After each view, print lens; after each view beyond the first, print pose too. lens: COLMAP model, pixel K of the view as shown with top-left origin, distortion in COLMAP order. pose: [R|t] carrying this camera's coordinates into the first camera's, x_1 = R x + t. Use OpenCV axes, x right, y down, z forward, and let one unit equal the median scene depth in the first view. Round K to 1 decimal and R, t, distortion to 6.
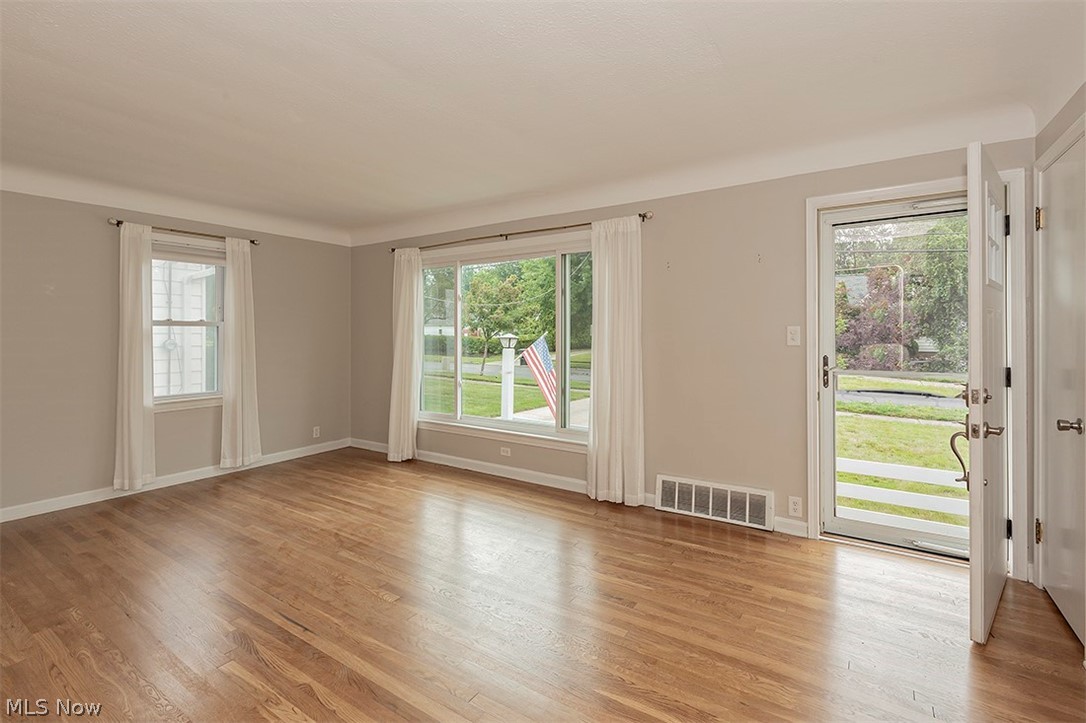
lens RADIAL K [[501.6, 0, 542.1], [0, 501.6, 332.2], [0, 0, 1]] dist [0.004995, 0.000189]
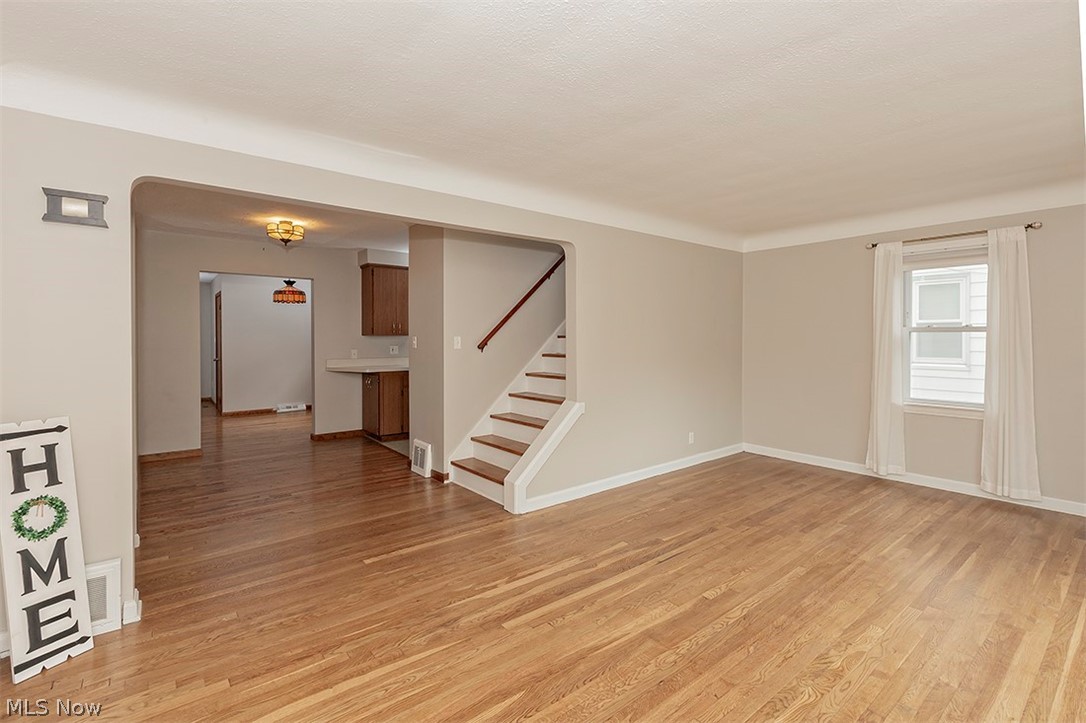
lens RADIAL K [[501.6, 0, 573.1], [0, 501.6, 331.8], [0, 0, 1]] dist [0.004995, 0.000189]
pose [[-0.266979, -0.001212, -0.963702, 0.498730], [0.001702, 0.999997, -0.001729, -0.012848], [0.963701, -0.002102, -0.266976, 0.636749]]
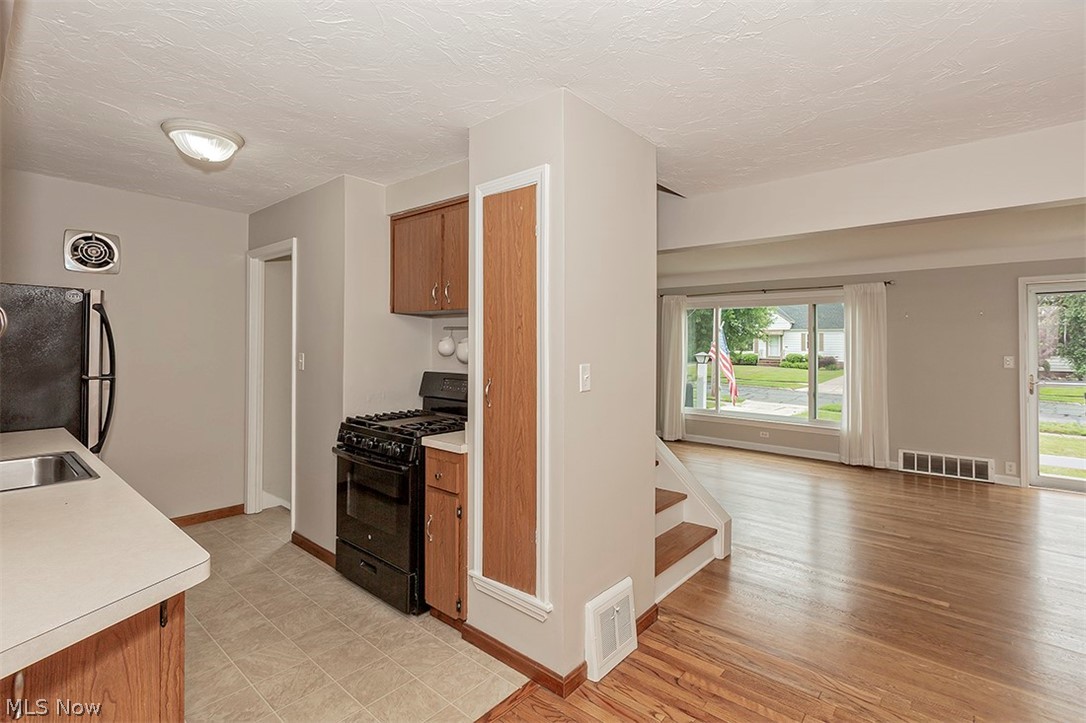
lens RADIAL K [[501.6, 0, 521.3], [0, 501.6, 341.2], [0, 0, 1]] dist [0.004995, 0.000189]
pose [[0.988548, 0.010603, -0.150533, -0.639714], [-0.011011, 0.999938, -0.001878, -0.034039], [0.150504, 0.003514, 0.988603, -0.664794]]
